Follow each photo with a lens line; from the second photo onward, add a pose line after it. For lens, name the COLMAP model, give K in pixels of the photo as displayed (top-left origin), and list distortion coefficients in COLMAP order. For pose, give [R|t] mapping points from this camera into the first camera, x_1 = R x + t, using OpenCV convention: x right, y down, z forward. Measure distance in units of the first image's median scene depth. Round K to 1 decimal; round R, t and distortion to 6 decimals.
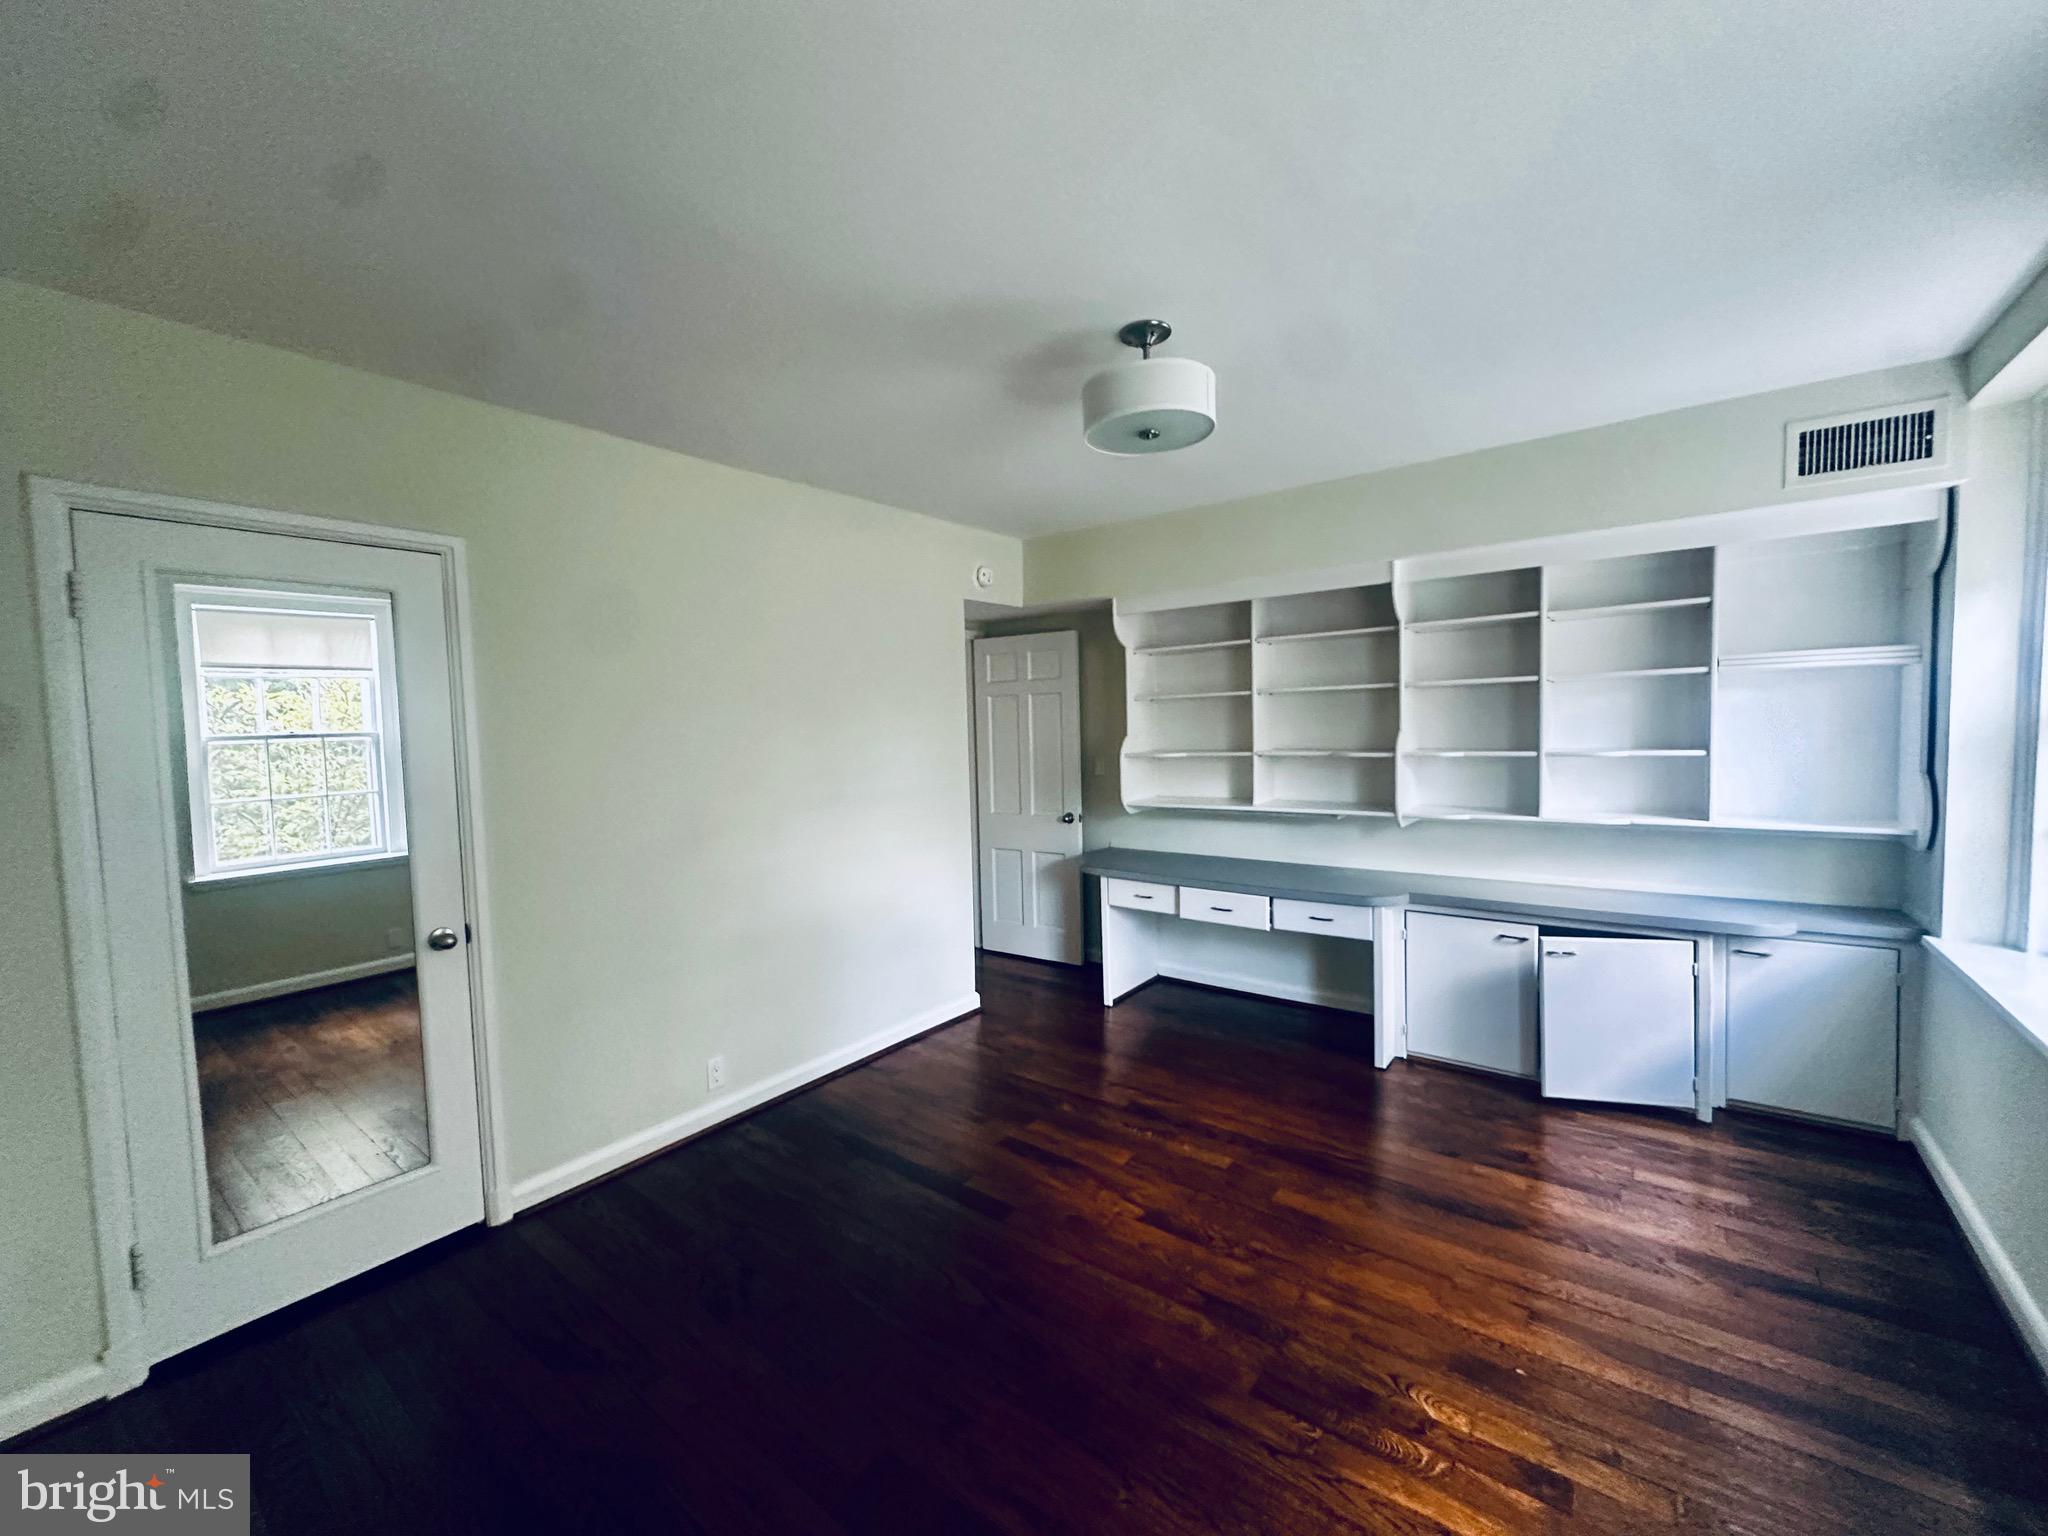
lens RADIAL K [[817.7, 0, 1021.9], [0, 817.7, 765.0], [0, 0, 1]] dist [-0.003136, -0.000067]
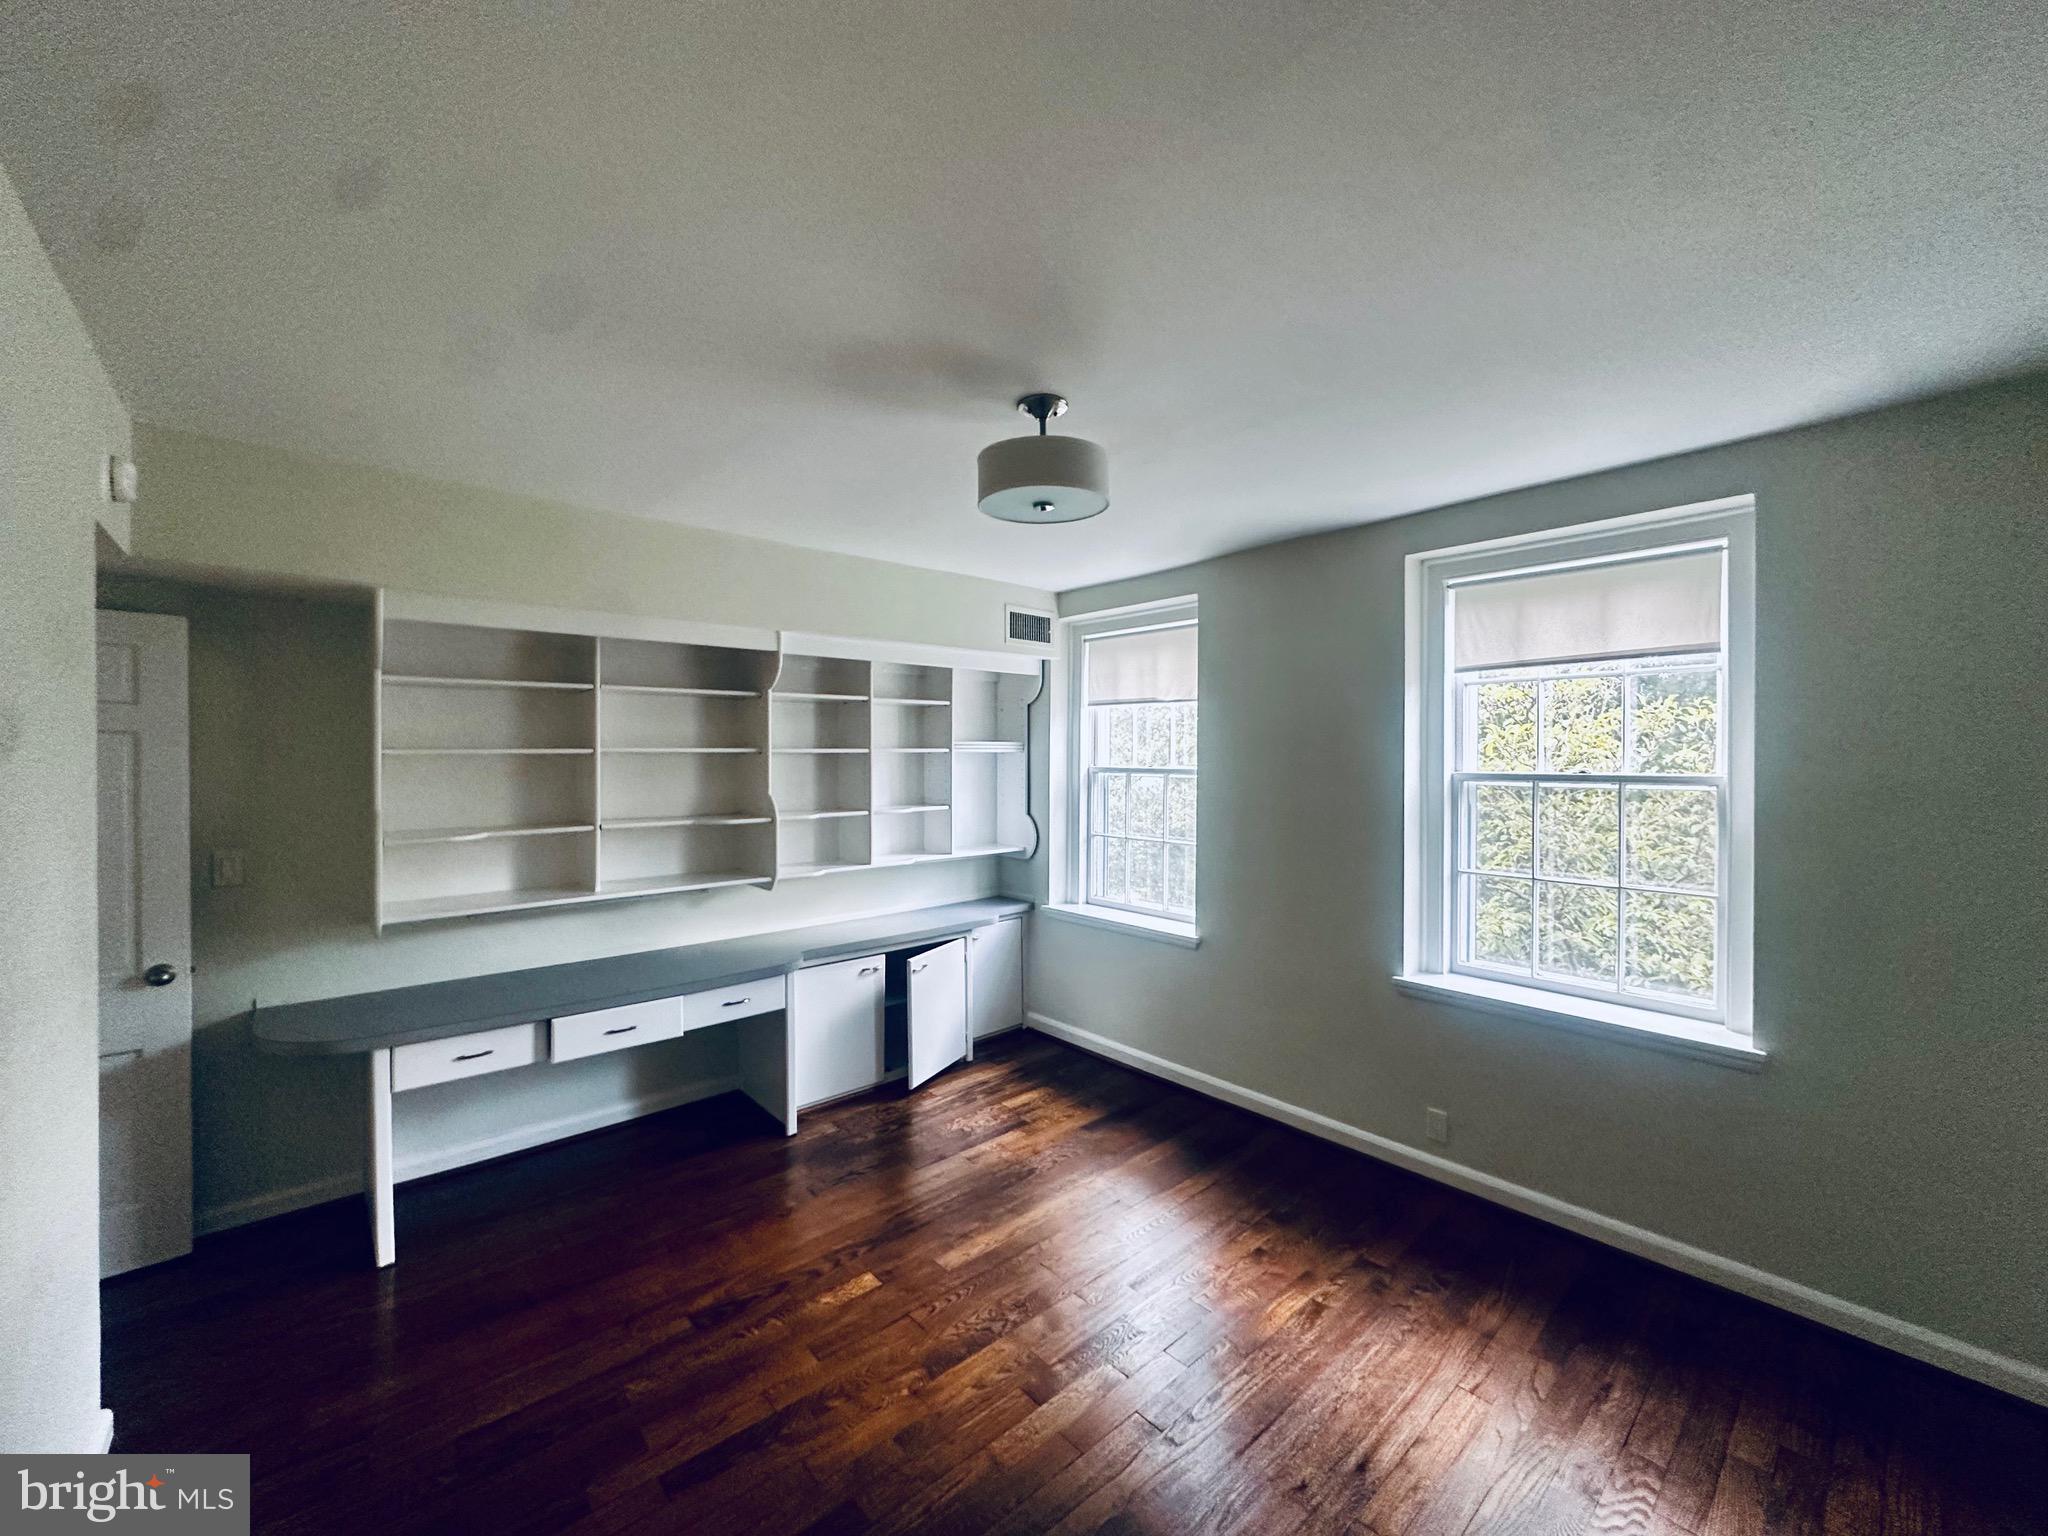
lens RADIAL K [[817.7, 0, 1021.9], [0, 817.7, 765.0], [0, 0, 1]] dist [-0.003136, -0.000067]
pose [[0.182494, 0.018834, 0.983027, -0.534828], [0.048819, 0.998410, -0.028192, -0.040048], [-0.981994, 0.053135, 0.181284, 0.560141]]
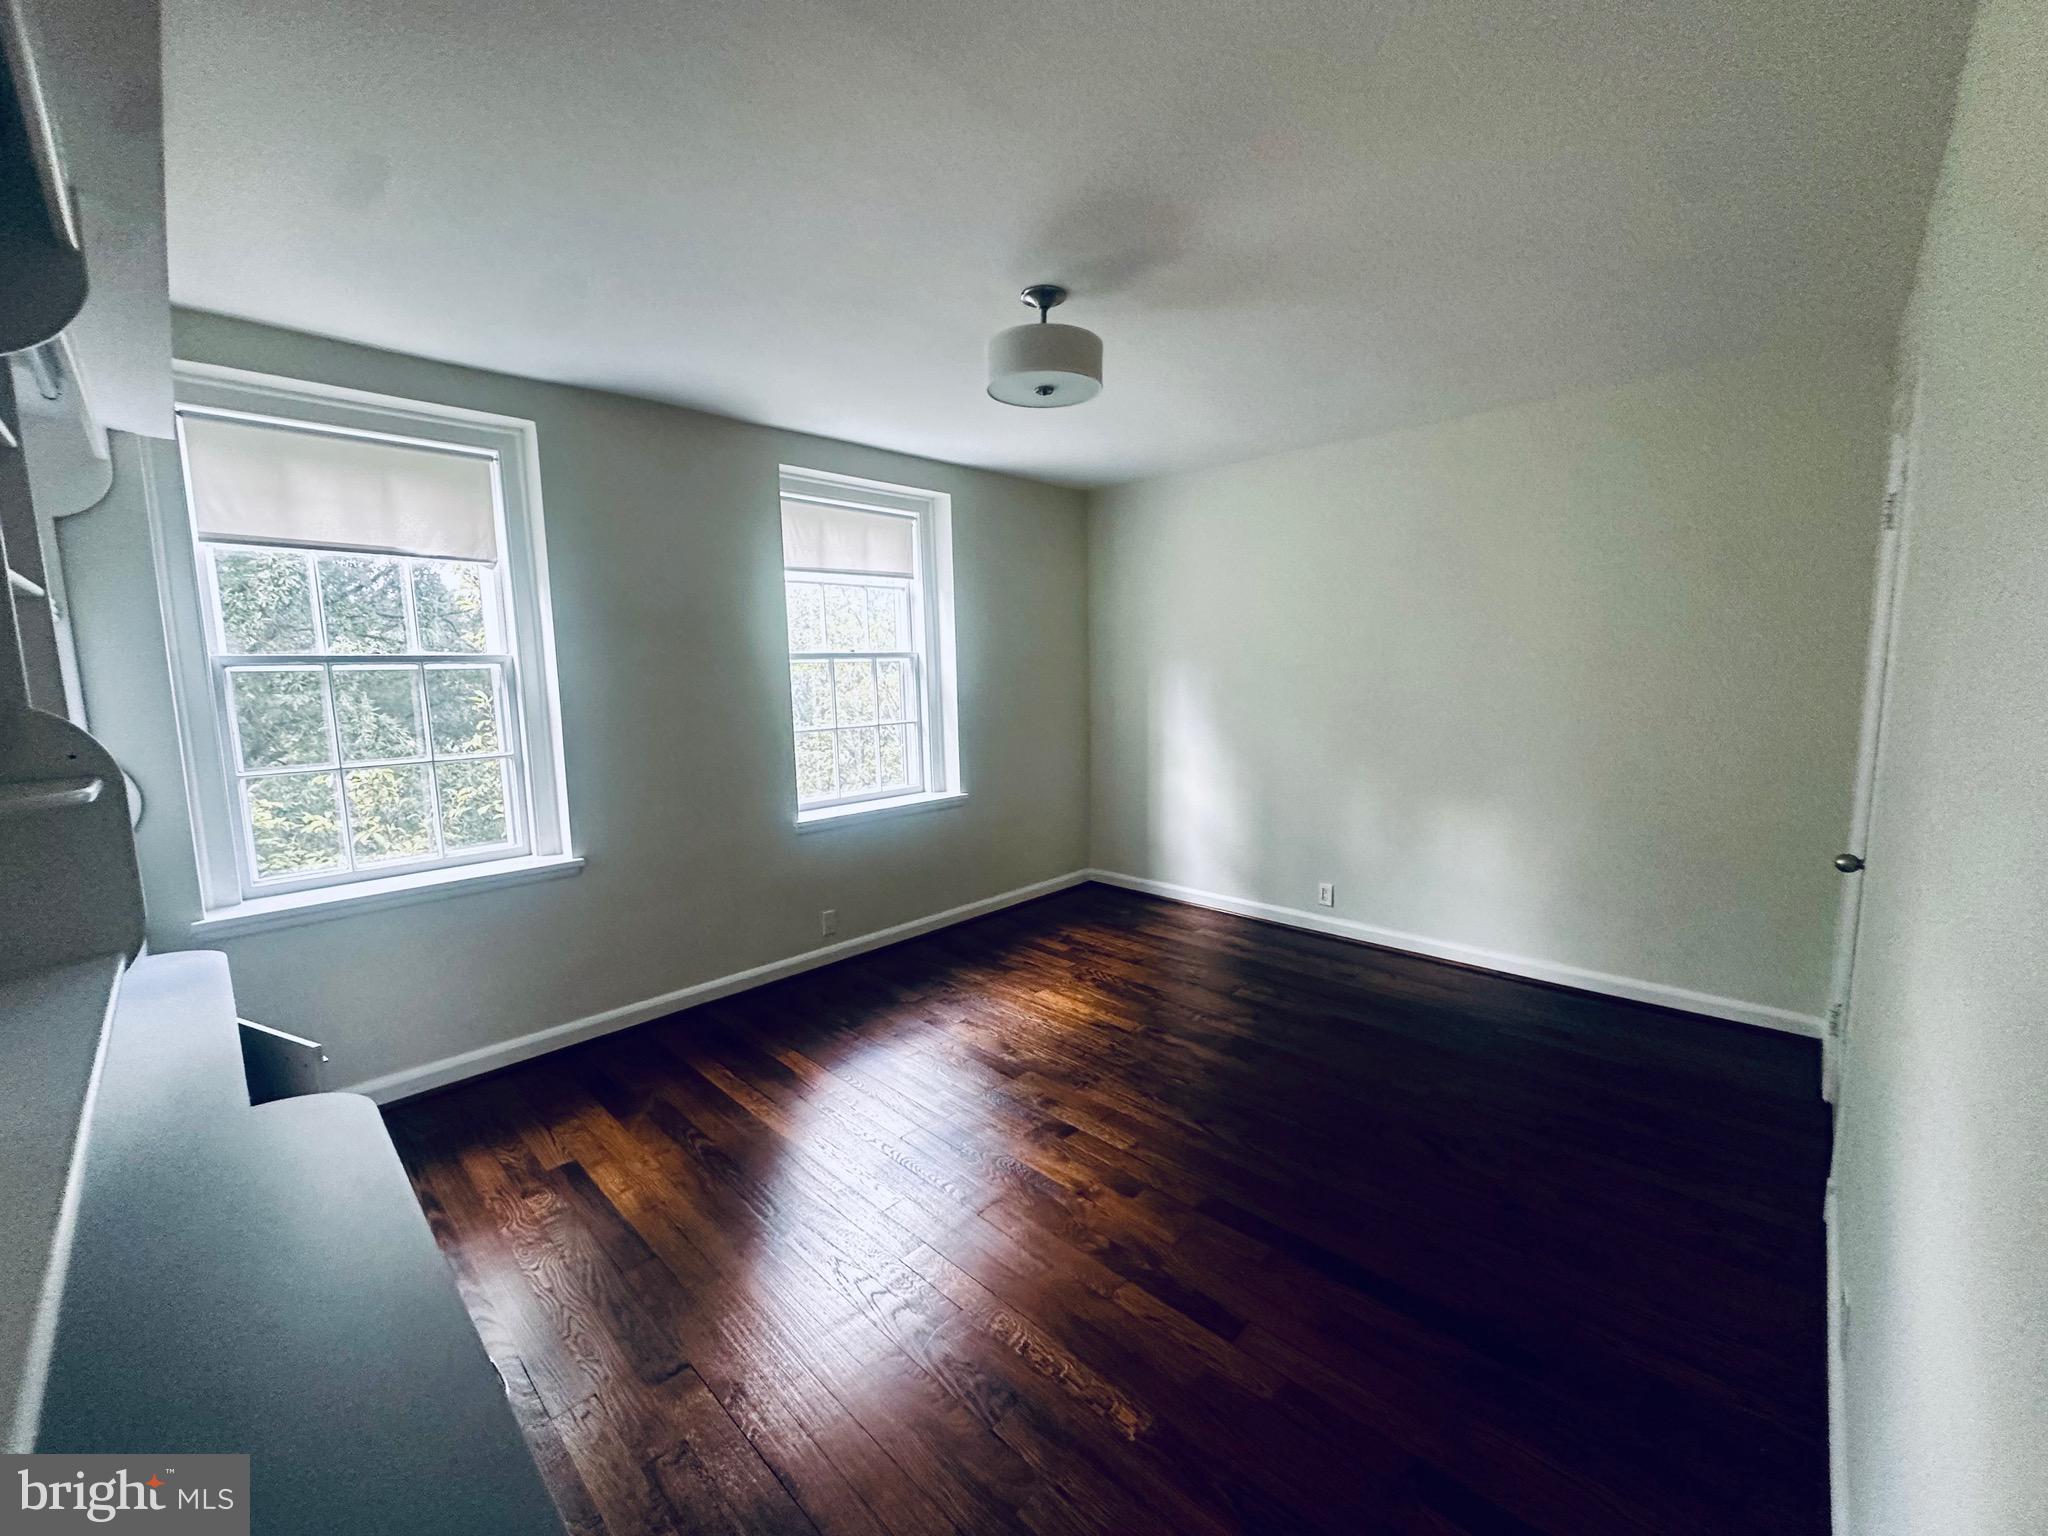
lens RADIAL K [[820.4, 0, 1026.4], [0, 820.4, 780.7], [0, 0, 1]] dist [-0.001321, -0.000097]
pose [[-0.995014, 0.019268, 0.097861, 0.051740], [0.039168, 0.977827, 0.205720, -0.083641], [-0.091728, 0.208527, -0.973706, 1.415147]]
